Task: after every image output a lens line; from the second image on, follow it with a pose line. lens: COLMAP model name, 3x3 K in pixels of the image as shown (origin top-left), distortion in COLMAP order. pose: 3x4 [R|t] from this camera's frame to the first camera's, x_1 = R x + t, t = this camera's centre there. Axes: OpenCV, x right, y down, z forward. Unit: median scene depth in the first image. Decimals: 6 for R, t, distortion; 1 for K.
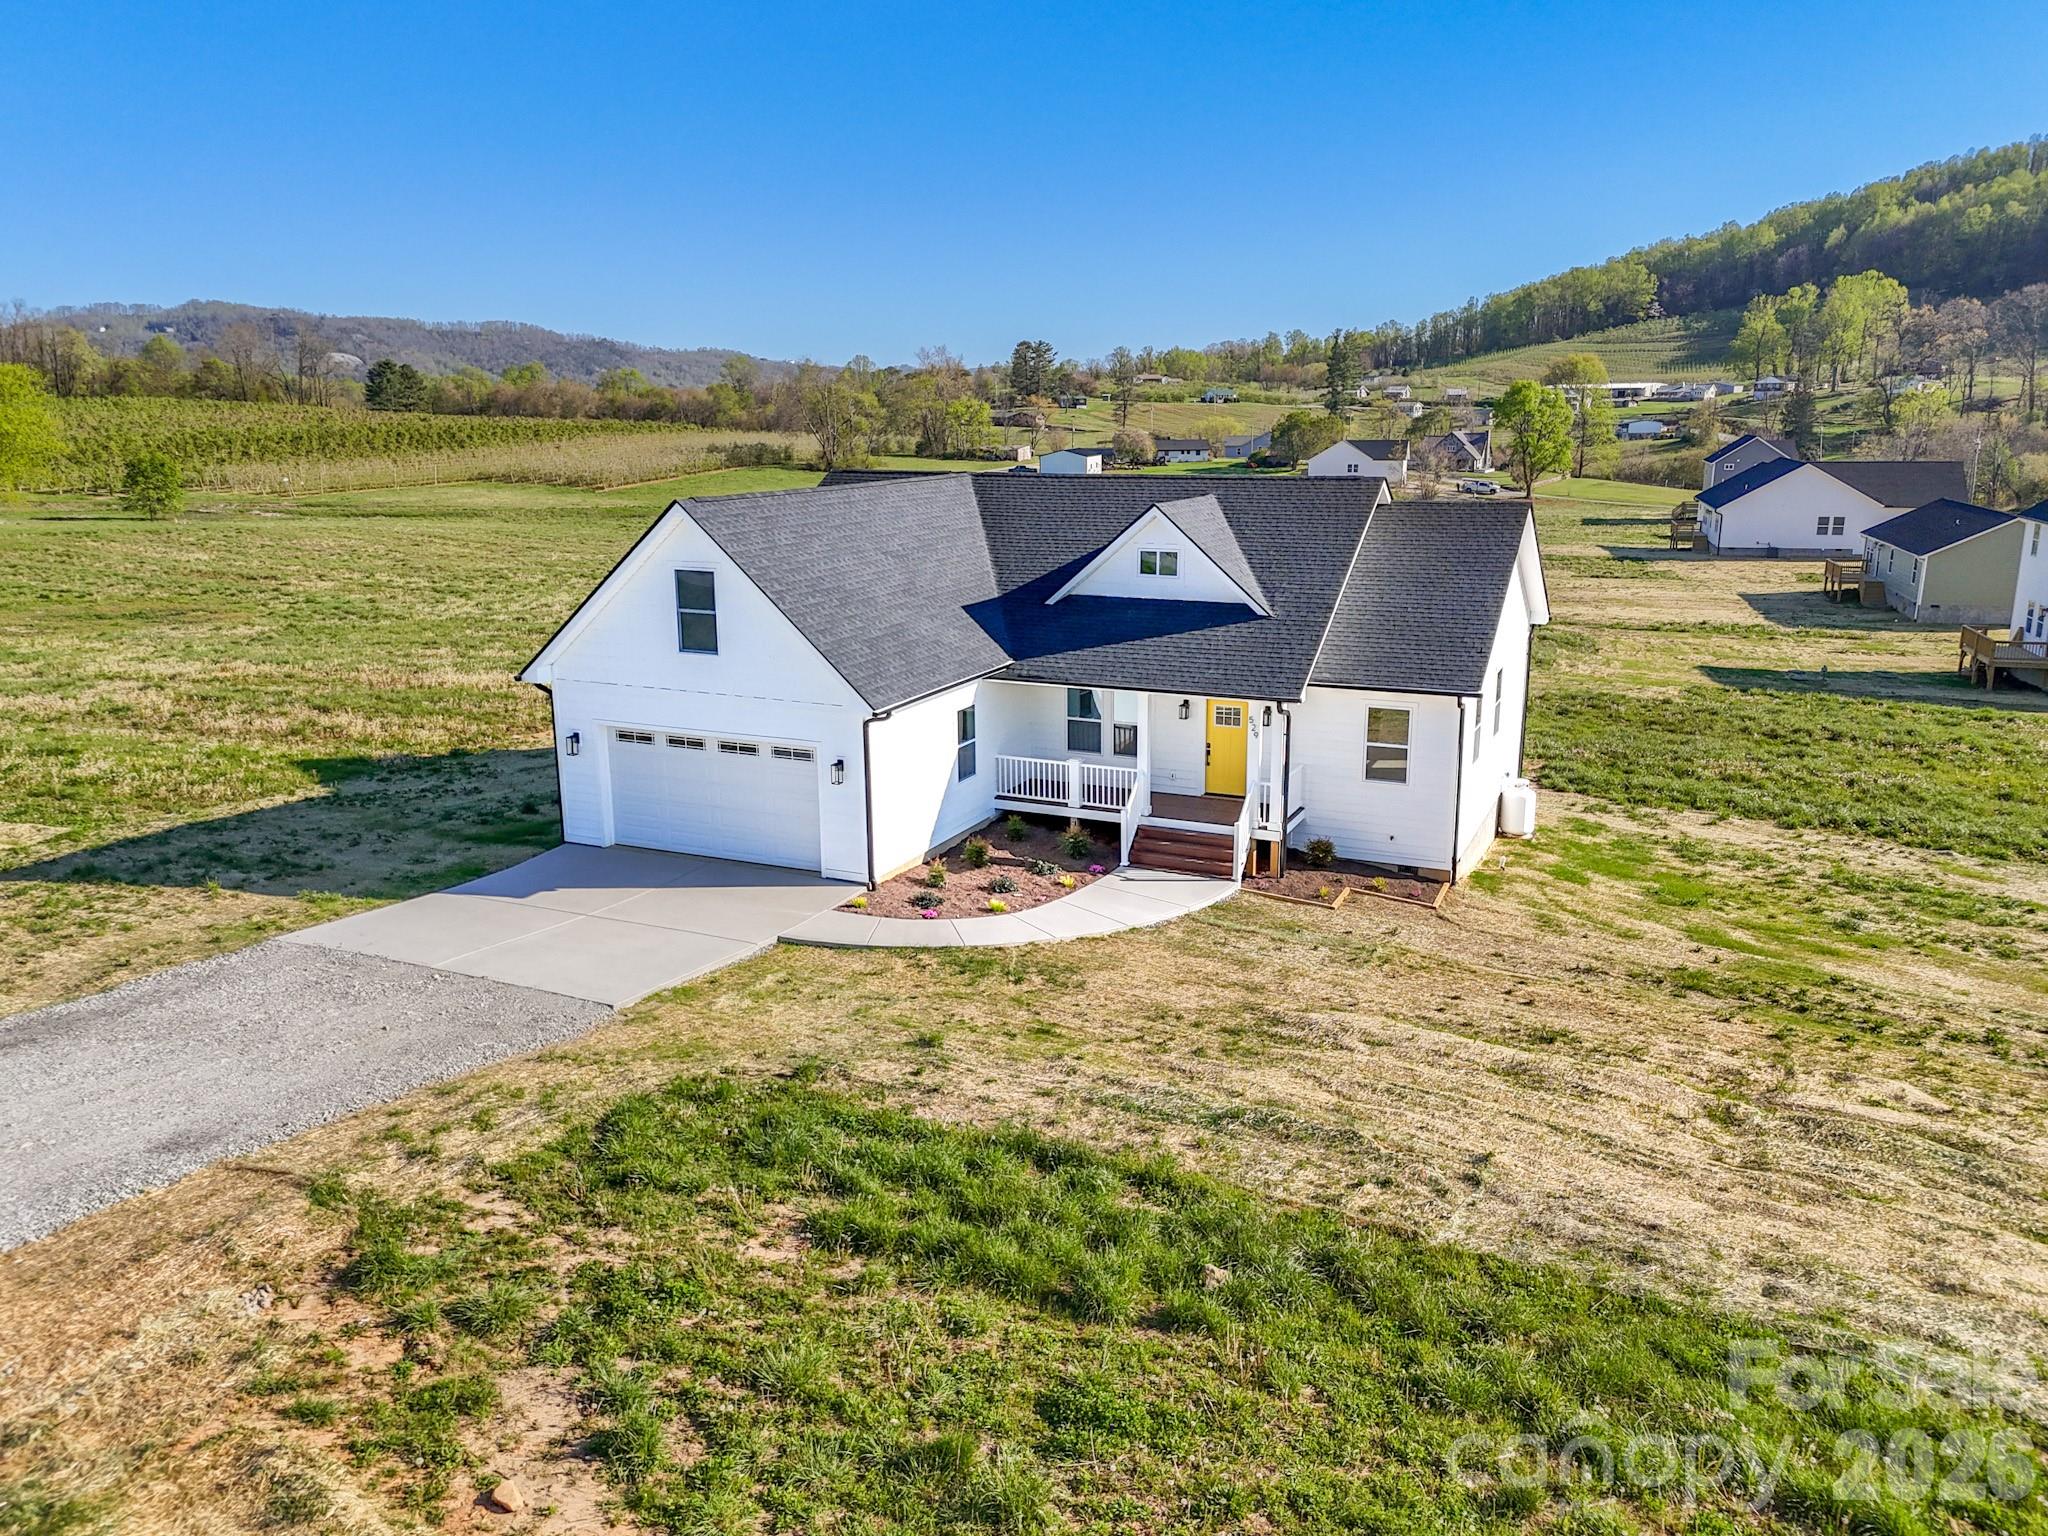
lens RADIAL K [[1536.3, 0, 1024.0], [0, 1536.3, 768.0], [0, 0, 1]] dist [0.079763, -0.083516]
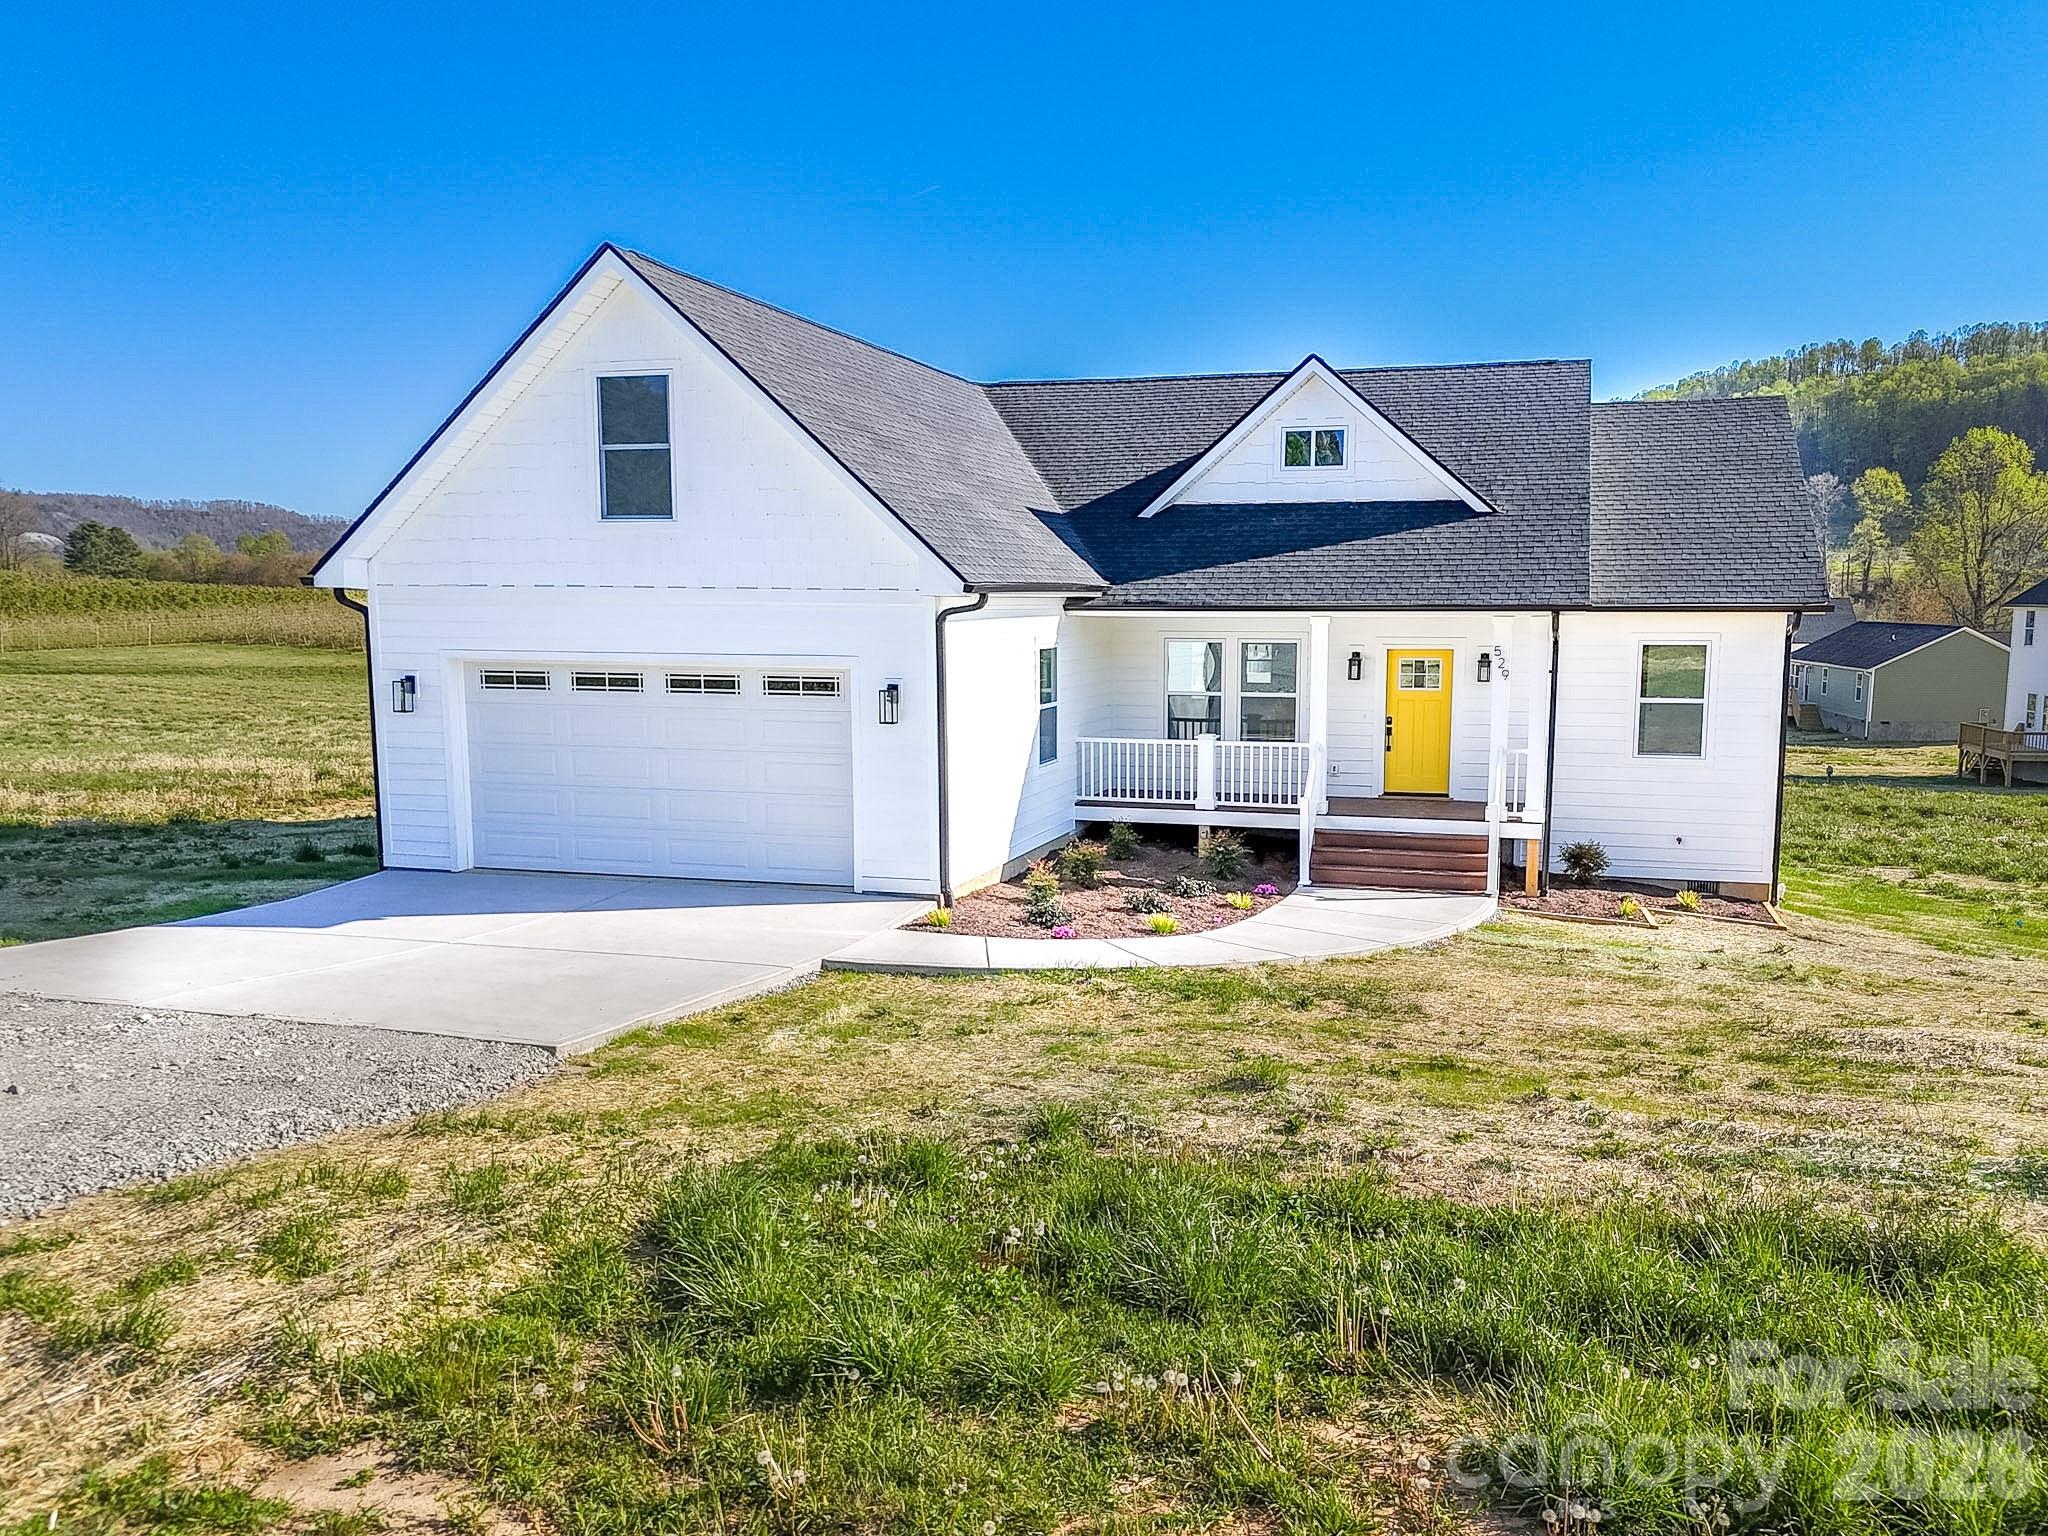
lens RADIAL K [[1523.0, 0, 1030.6], [0, 1523.0, 847.0], [0, 0, 1]] dist [0.059921, -0.048081]
pose [[0.986836, -0.013635, 0.161149, -0.159226], [0.031209, 0.993765, -0.107038, 0.118800], [-0.158684, 0.110658, 0.981109, 0.415197]]
